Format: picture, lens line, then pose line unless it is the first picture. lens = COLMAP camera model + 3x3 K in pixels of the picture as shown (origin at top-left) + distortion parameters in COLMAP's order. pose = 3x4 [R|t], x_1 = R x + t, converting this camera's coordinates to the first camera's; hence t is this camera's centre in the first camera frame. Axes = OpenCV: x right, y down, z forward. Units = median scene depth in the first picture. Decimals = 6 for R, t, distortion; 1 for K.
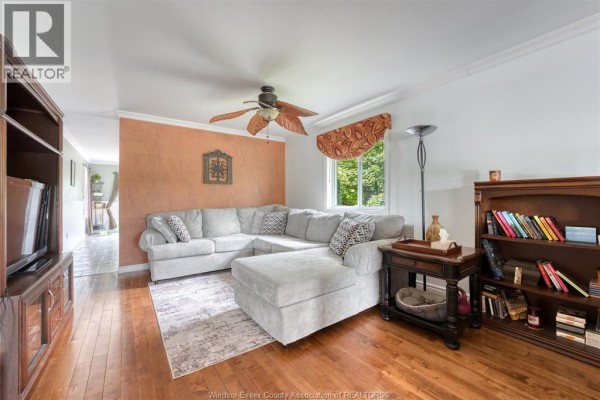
lens RADIAL K [[243.6, 0, 300.0], [0, 243.6, 200.0], [0, 0, 1]] dist [-0.001900, -0.000067]
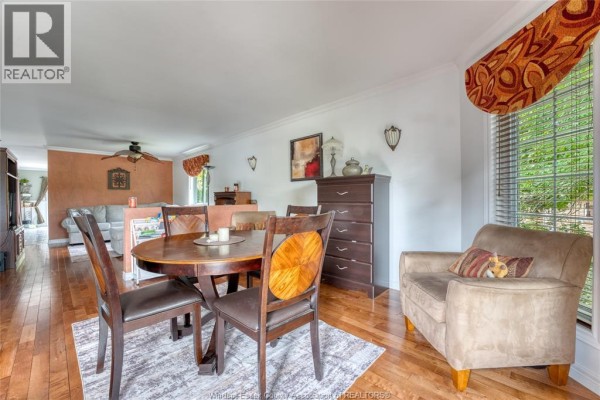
lens RADIAL K [[257.1, 0, 318.7], [0, 257.1, 197.9], [0, 0, 1]] dist [-0.017555, 0.000253]
pose [[0.981690, -0.007803, 0.190327, 0.626566], [0.006960, 0.999963, 0.005096, -0.009516], [-0.190359, -0.003678, 0.981708, -0.877336]]
